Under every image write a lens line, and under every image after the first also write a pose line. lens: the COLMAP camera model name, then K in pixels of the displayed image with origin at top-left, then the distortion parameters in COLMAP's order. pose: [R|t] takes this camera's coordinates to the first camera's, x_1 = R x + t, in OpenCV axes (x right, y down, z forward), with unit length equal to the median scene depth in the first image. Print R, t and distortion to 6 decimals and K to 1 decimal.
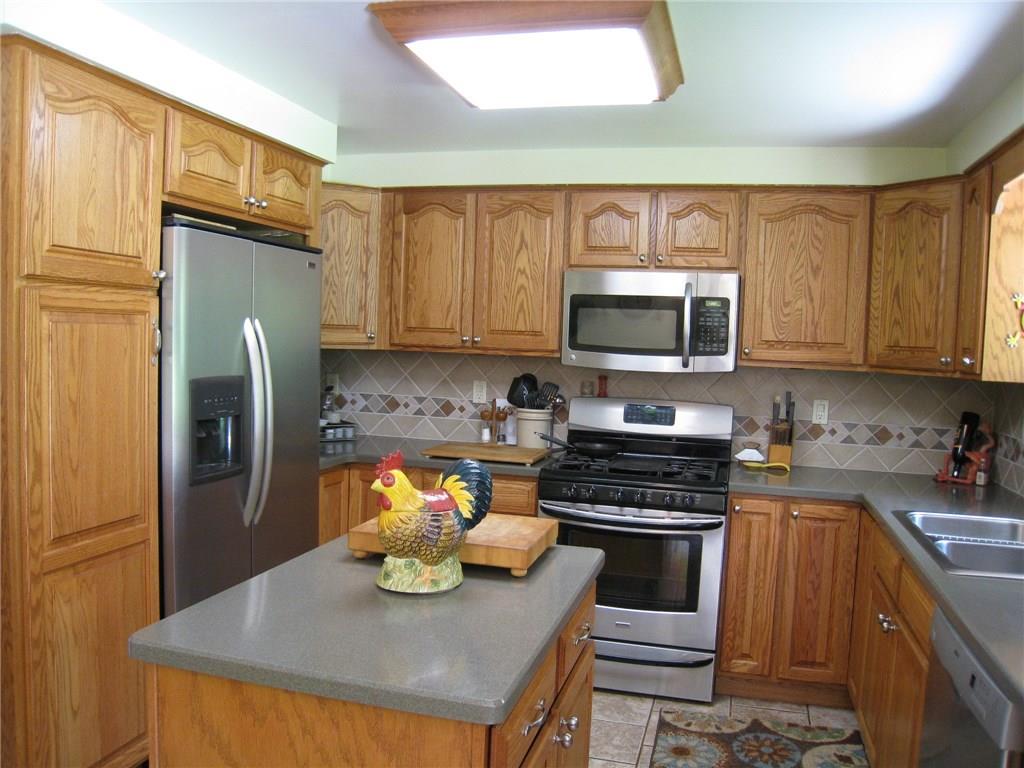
lens RADIAL K [[849.8, 0, 505.8], [0, 849.8, 386.4], [0, 0, 1]] dist [-0.156203, 0.104132]
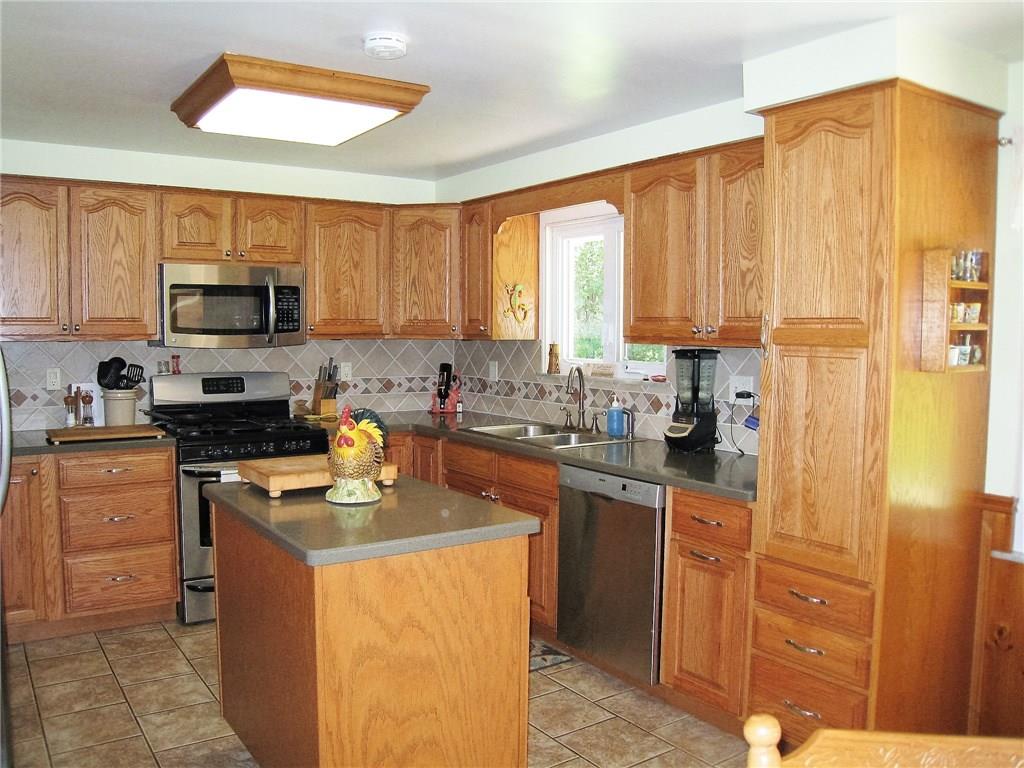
lens RADIAL K [[849.8, 0, 505.8], [0, 849.8, 386.4], [0, 0, 1]] dist [-0.156203, 0.104132]
pose [[0.648420, -0.086772, 0.756321, -0.491306], [0.061149, 0.996209, 0.061869, -0.014033], [-0.758823, 0.006131, 0.651268, -0.061475]]
